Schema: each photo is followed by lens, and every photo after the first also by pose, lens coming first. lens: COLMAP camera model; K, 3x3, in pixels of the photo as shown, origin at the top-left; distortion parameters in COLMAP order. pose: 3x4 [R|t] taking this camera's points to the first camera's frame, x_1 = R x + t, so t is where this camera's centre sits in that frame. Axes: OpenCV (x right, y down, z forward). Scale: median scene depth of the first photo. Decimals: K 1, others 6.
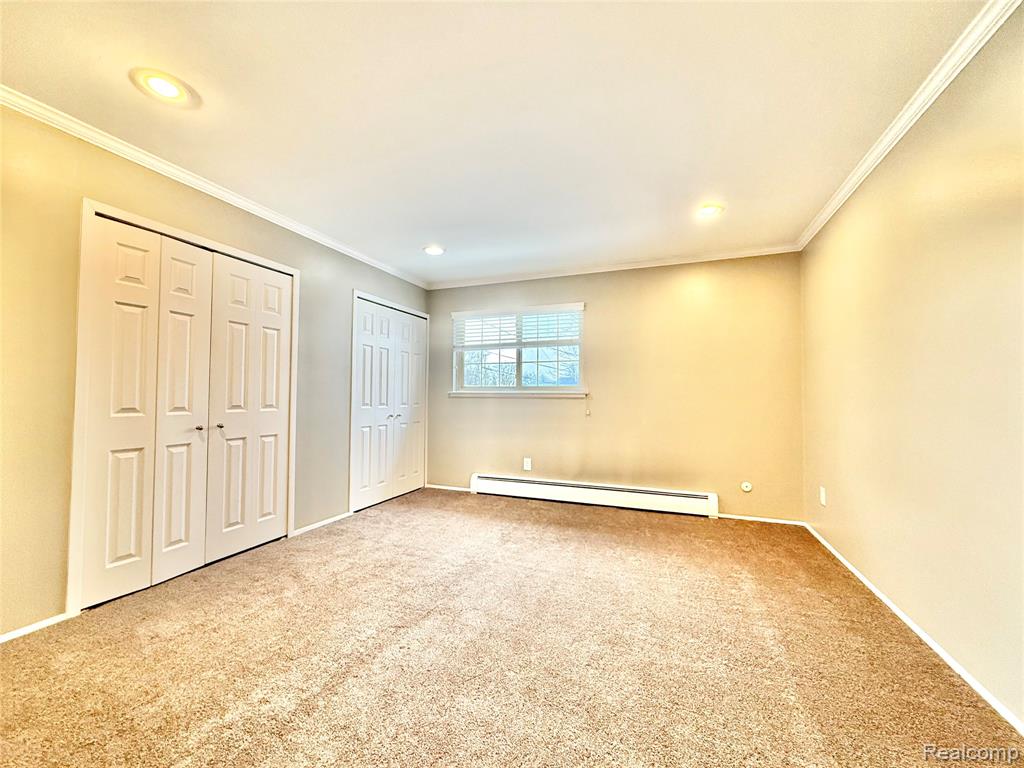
lens RADIAL K [[409.9, 0, 512.0], [0, 409.9, 384.0], [0, 0, 1]] dist [0.000077, -0.000024]
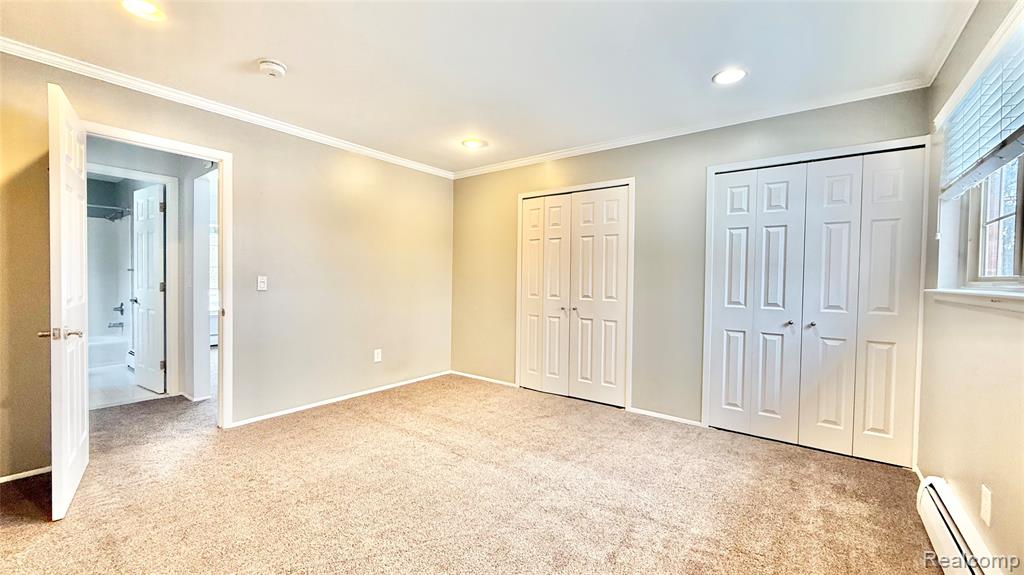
lens RADIAL K [[401.3, 0, 527.5], [0, 401.3, 291.3], [0, 0, 1]] dist [-0.000059, -0.000029]
pose [[-0.241557, 0.008489, -0.970350, 0.632855], [0.003354, 0.999963, 0.007914, 0.023056], [0.970381, -0.001343, -0.241576, 1.000664]]
